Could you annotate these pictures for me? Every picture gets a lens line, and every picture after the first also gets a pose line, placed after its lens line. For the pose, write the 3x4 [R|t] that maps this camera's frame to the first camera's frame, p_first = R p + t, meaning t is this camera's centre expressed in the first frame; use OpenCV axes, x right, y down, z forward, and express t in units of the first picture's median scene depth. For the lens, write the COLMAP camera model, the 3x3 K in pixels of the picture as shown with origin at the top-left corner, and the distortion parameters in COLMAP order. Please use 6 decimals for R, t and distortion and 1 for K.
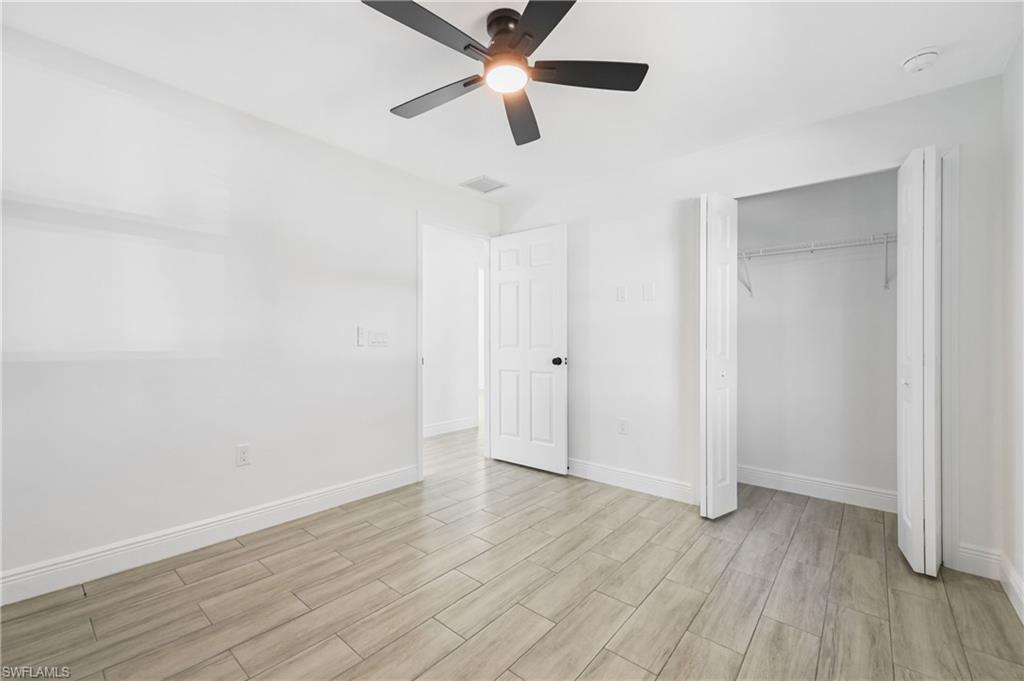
lens RADIAL K [[425.5, 0, 519.9], [0, 425.5, 338.1], [0, 0, 1]] dist [-0.006580, -0.000474]
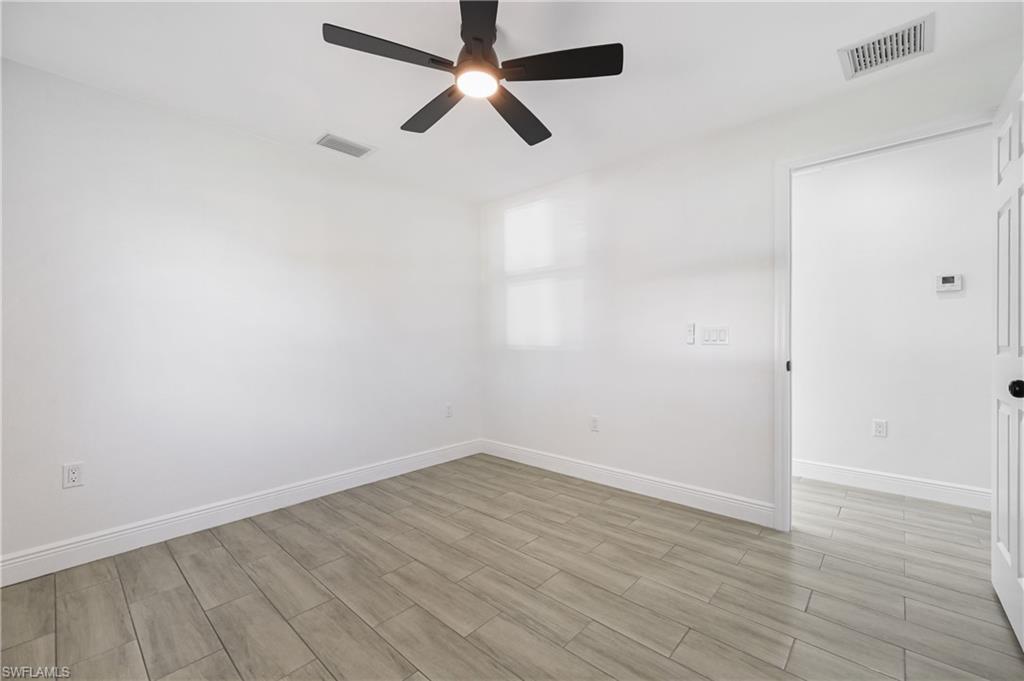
lens RADIAL K [[425.5, 0, 517.9], [0, 425.5, 343.7], [0, 0, 1]] dist [-0.006580, -0.000474]
pose [[-0.060297, 0.002191, -0.998178, 0.813087], [0.012733, 0.999918, 0.001426, 0.015456], [0.998099, -0.012624, -0.060320, 0.943813]]
